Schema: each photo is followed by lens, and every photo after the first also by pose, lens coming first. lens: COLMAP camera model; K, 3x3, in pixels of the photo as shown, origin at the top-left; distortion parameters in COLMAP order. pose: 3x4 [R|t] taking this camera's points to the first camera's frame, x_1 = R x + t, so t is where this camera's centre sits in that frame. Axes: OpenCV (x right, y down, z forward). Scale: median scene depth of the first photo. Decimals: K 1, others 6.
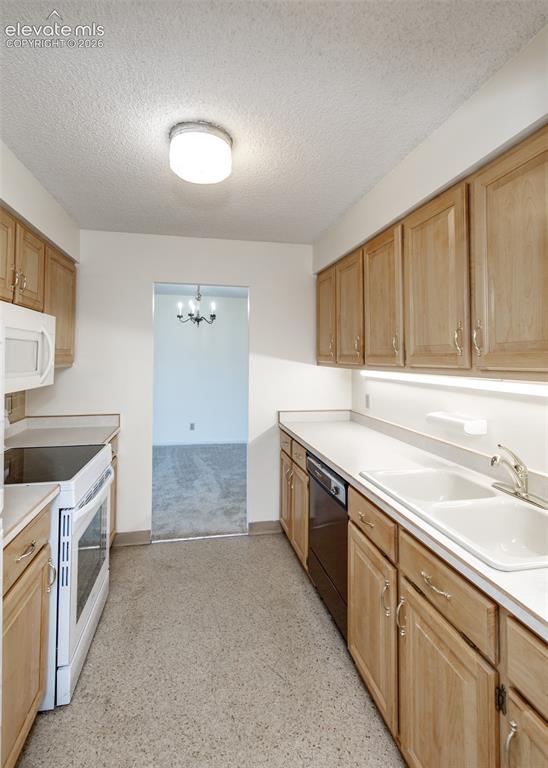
lens RADIAL K [[371.4, 0, 276.5], [0, 371.4, 346.2], [0, 0, 1]] dist [0.003308, -0.001126]
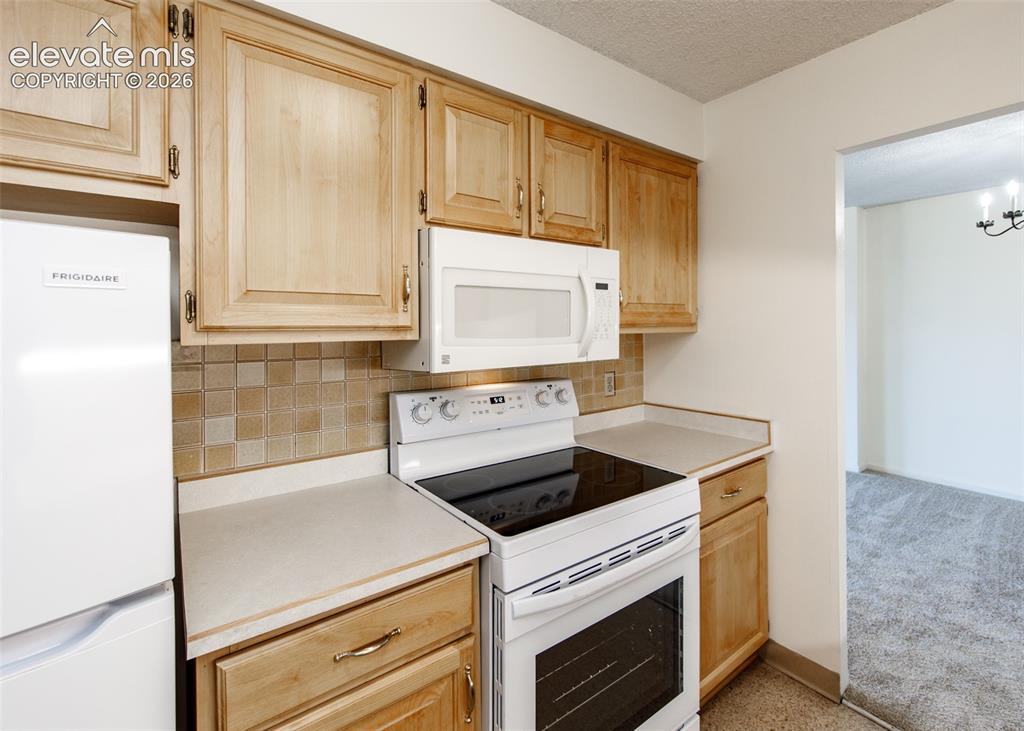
lens RADIAL K [[476.6, 0, 536.8], [0, 476.6, 327.9], [0, 0, 1]] dist [0.005756, -0.001515]
pose [[0.431666, -0.005675, -0.902016, 0.068247], [0.040840, 0.999078, 0.013258, 0.035524], [0.901109, -0.042561, 0.431500, 0.560577]]
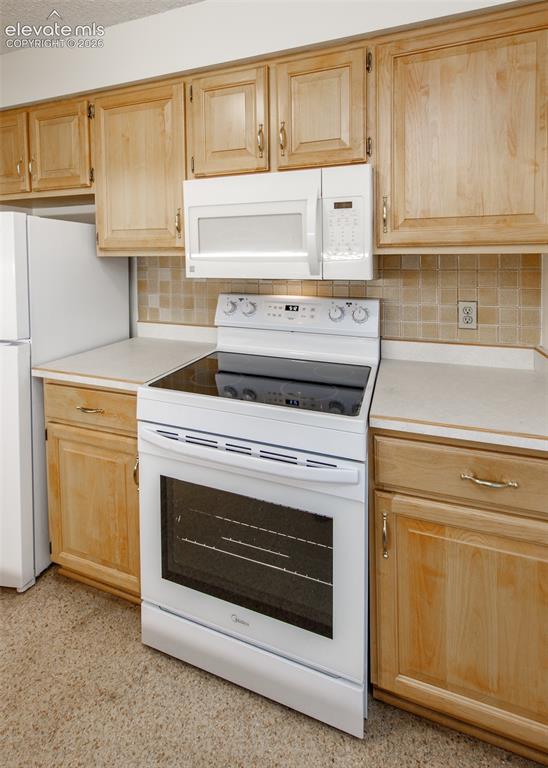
lens RADIAL K [[369.8, 0, 284.0], [0, 369.8, 279.0], [0, 0, 1]] dist [0.002397, 0.000538]
pose [[-0.536184, 0.034598, -0.843392, -0.034550], [0.024910, 0.999373, 0.025160, 0.086668], [0.843734, -0.007518, -0.536709, 1.270336]]
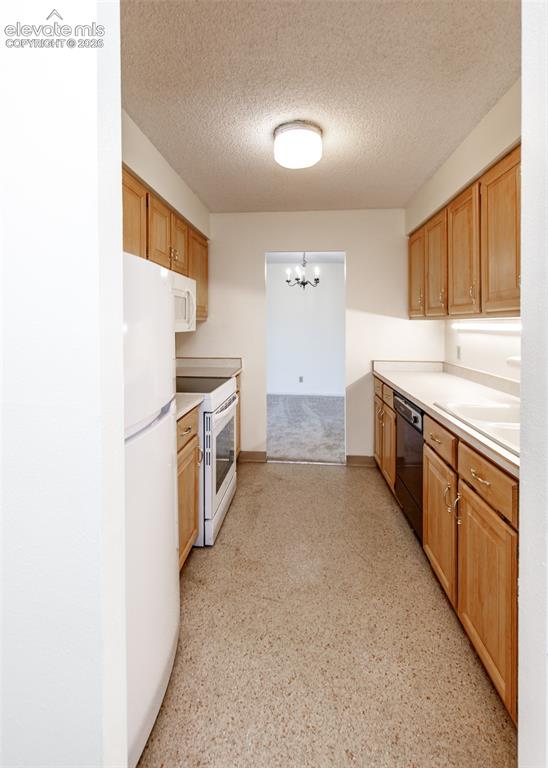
lens RADIAL K [[357.4, 0, 283.9], [0, 357.4, 325.1], [0, 0, 1]] dist [0.005756, -0.001515]
pose [[0.961681, -0.003907, -0.274142, 0.067247], [0.013091, 0.999412, 0.031680, 0.045949], [0.273858, -0.034055, 0.961167, -0.167937]]
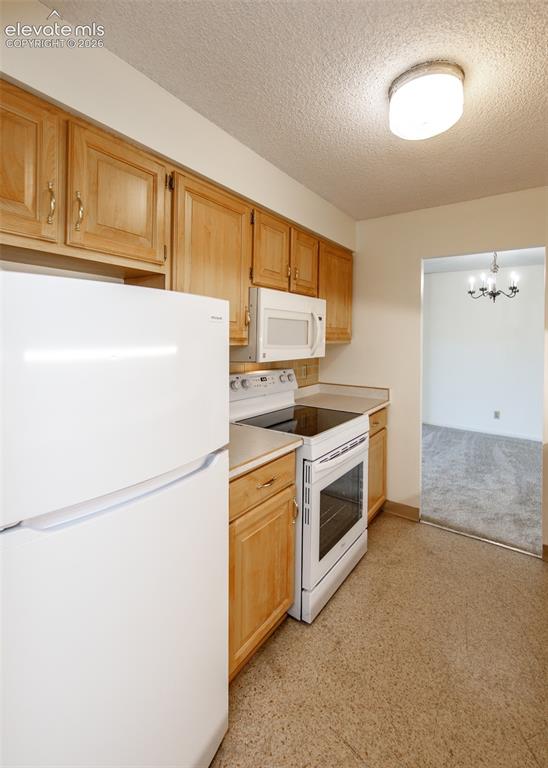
lens RADIAL K [[357.4, 0, 285.8], [0, 357.4, 337.6], [0, 0, 1]] dist [0.005756, -0.001515]
pose [[0.684906, 0.002547, -0.728627, 0.158249], [0.015782, 0.999707, 0.018330, 0.018058], [0.728460, -0.024054, 0.684666, 0.130891]]
